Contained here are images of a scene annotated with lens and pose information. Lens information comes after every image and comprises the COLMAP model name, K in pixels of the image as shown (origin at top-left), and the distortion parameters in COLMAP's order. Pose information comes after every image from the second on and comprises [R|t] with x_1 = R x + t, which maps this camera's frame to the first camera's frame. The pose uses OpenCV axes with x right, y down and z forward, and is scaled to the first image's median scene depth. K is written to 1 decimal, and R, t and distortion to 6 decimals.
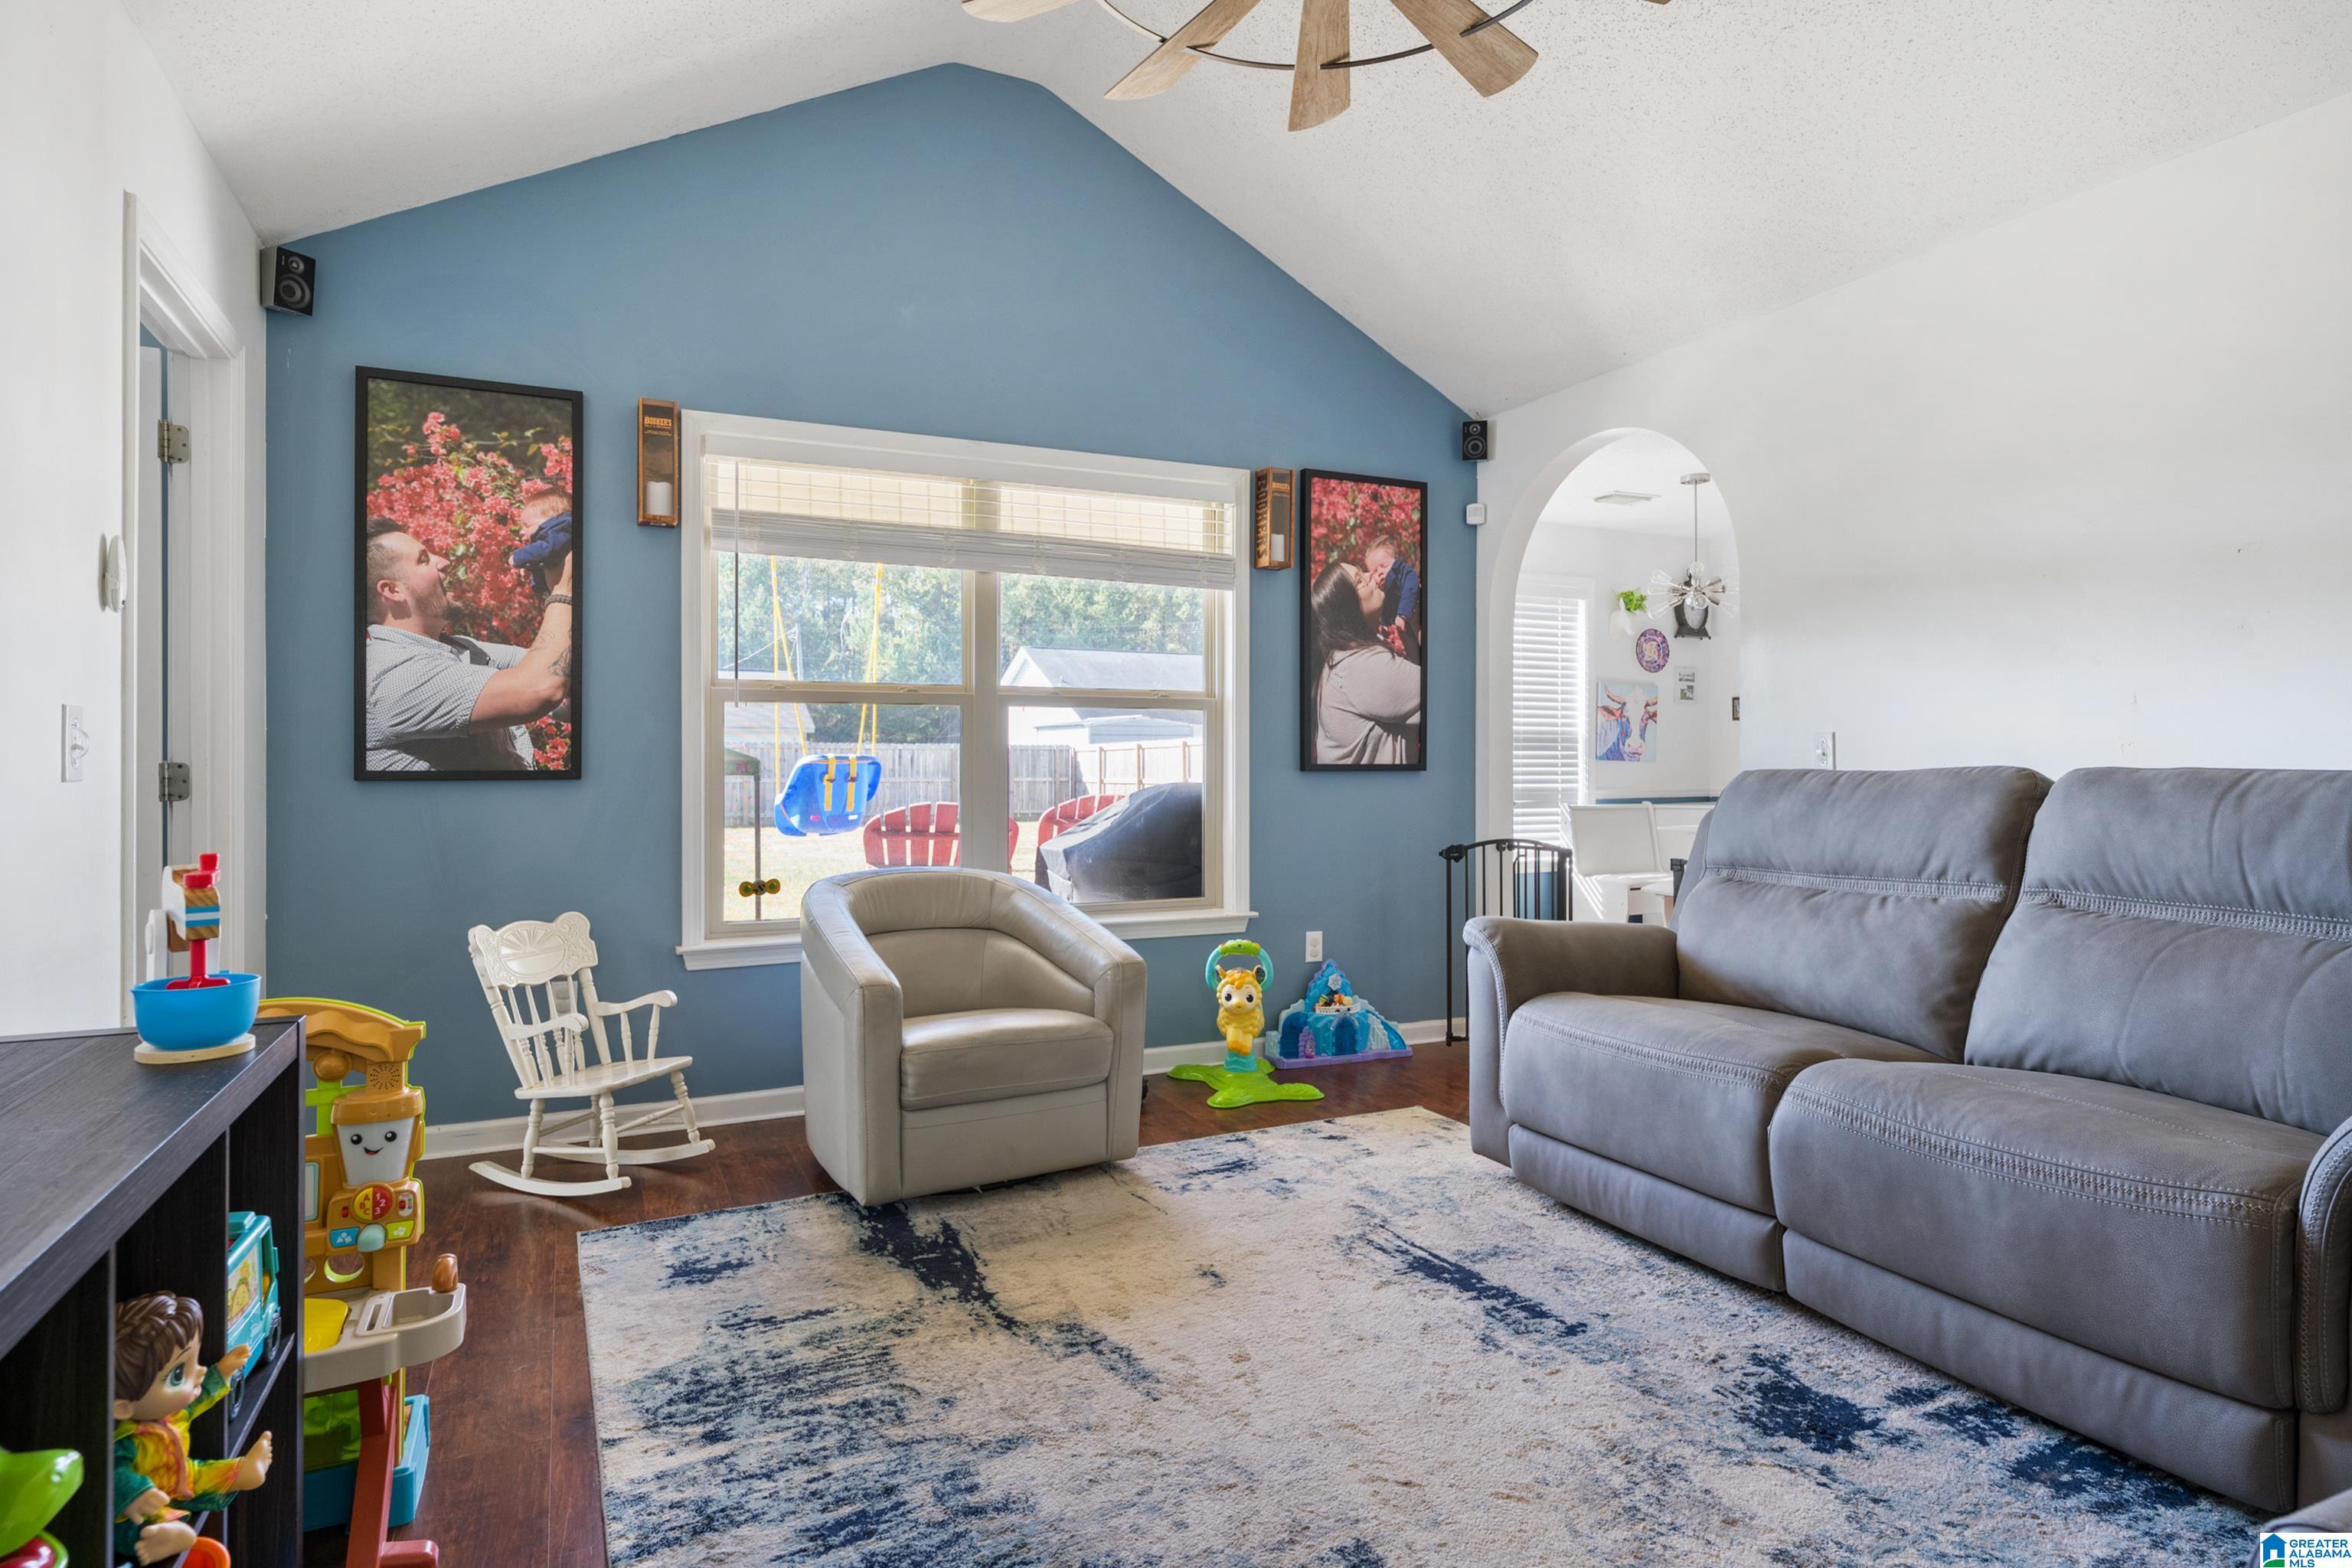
lens RADIAL K [[1252.5, 0, 1173.4], [0, 1252.5, 772.7], [0, 0, 1]] dist [0.000311, -0.000539]
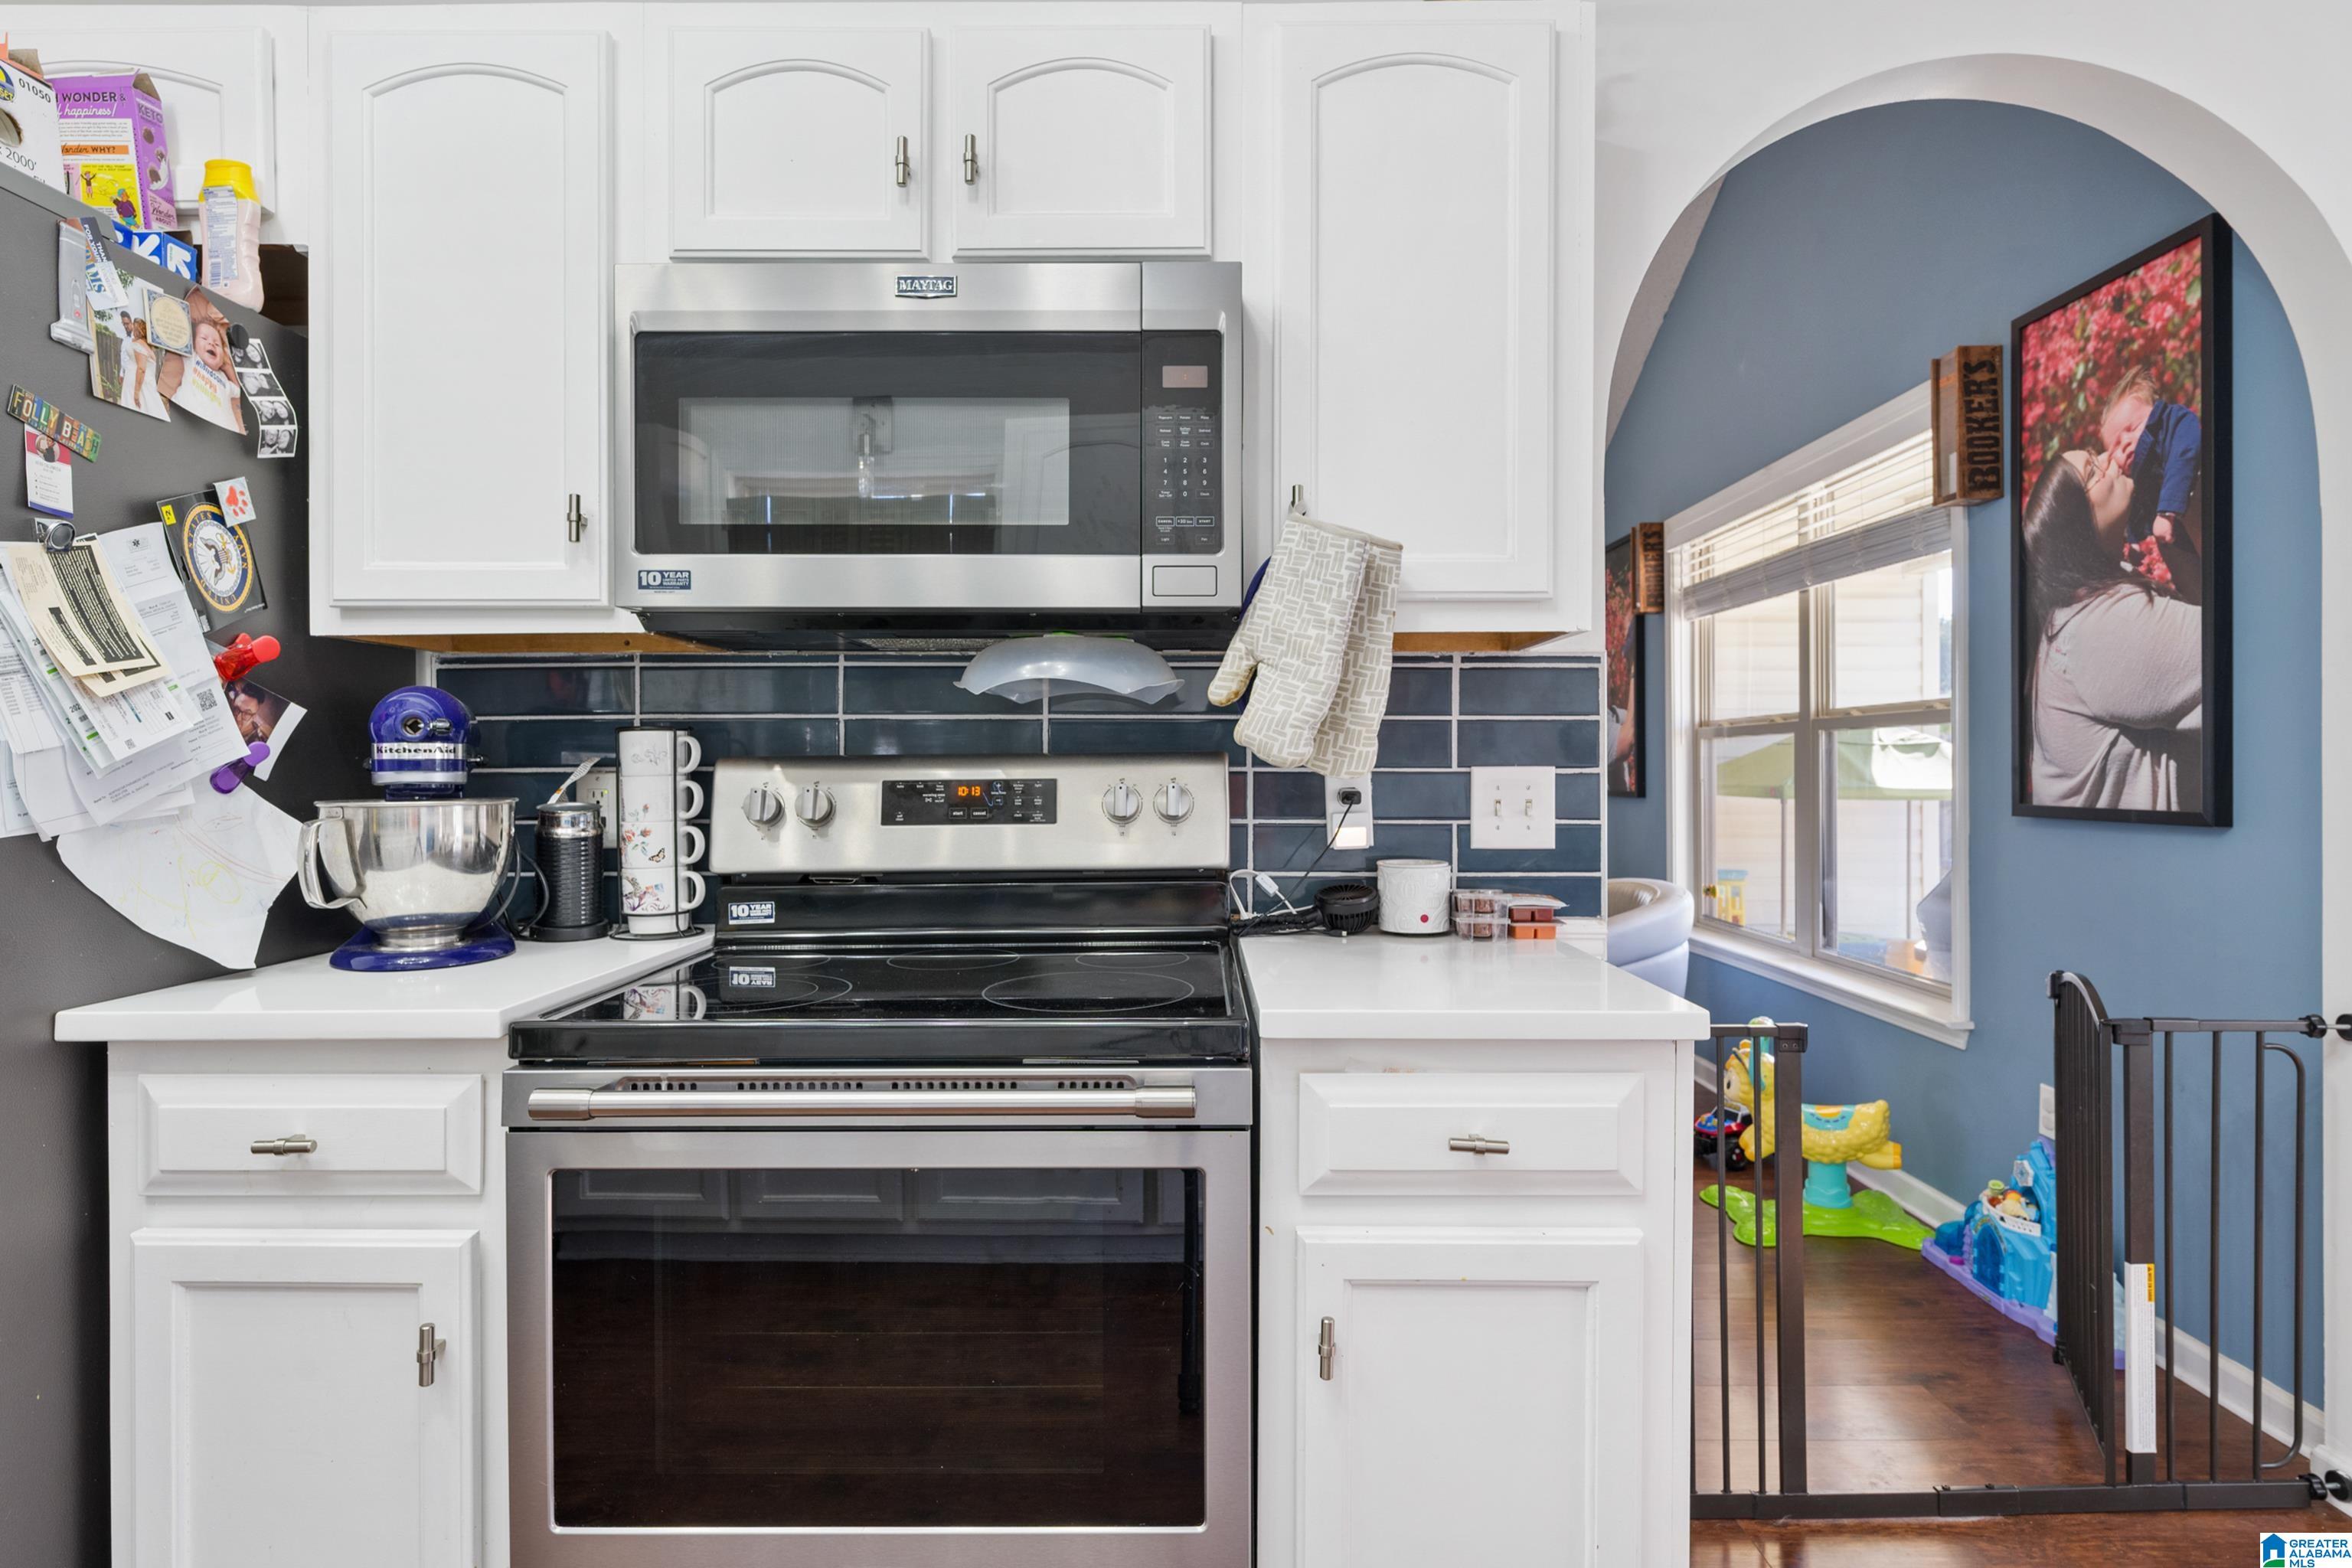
lens RADIAL K [[1252.5, 0, 1175.4], [0, 1252.5, 774.1], [0, 0, 1]] dist [0.000311, -0.000539]
pose [[-0.441629, 0.009755, -0.897145, 0.813454], [-0.001361, 0.999932, 0.011542, -0.027269], [0.897197, 0.006318, -0.441586, 0.878599]]
